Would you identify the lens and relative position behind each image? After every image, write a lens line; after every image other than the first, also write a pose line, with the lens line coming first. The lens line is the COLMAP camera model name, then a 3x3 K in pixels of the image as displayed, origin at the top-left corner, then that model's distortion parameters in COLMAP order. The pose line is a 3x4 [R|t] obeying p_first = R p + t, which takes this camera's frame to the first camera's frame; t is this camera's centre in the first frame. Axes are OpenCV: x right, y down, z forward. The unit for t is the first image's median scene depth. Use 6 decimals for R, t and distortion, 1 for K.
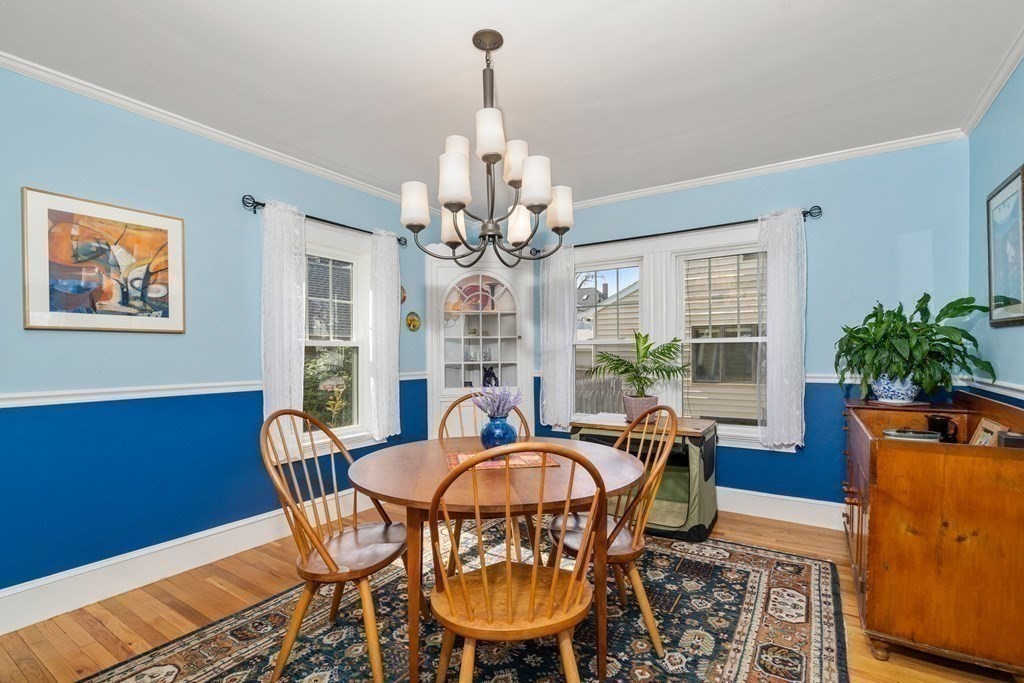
lens RADIAL K [[470.1, 0, 513.1], [0, 470.1, 351.0], [0, 0, 1]] dist [-0.008035, 0.003383]
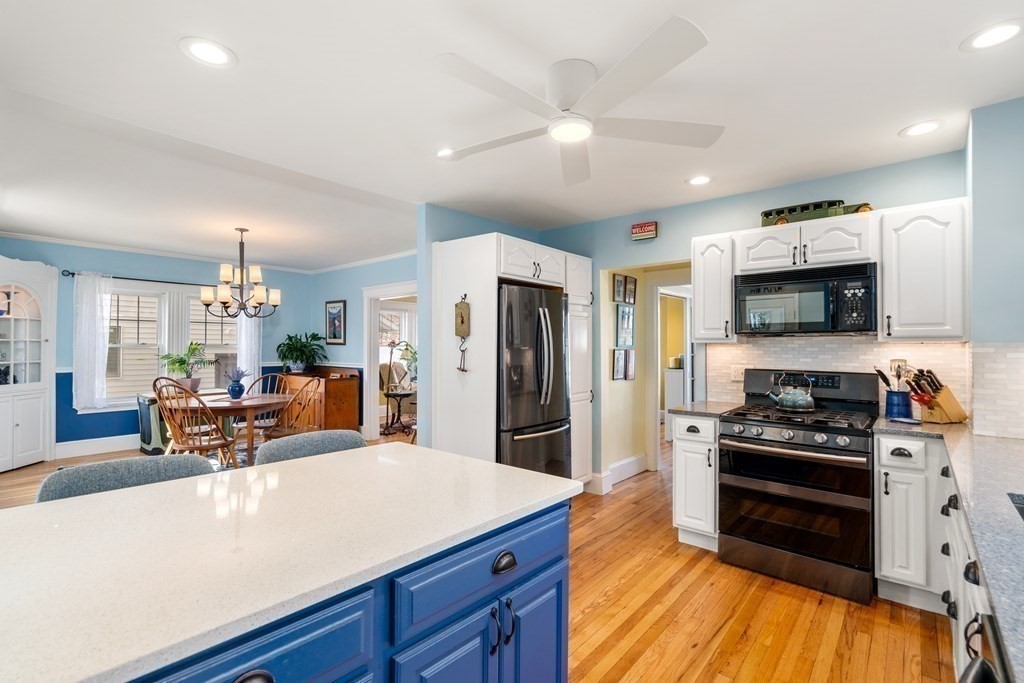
lens RADIAL K [[470.1, 0, 513.2], [0, 470.1, 341.5], [0, 0, 1]] dist [-0.008035, 0.003383]
pose [[0.123818, 0.018216, 0.992138, -1.819572], [-0.008451, 0.999815, -0.017302, -0.027859], [-0.992269, -0.006242, 0.123949, -0.575154]]
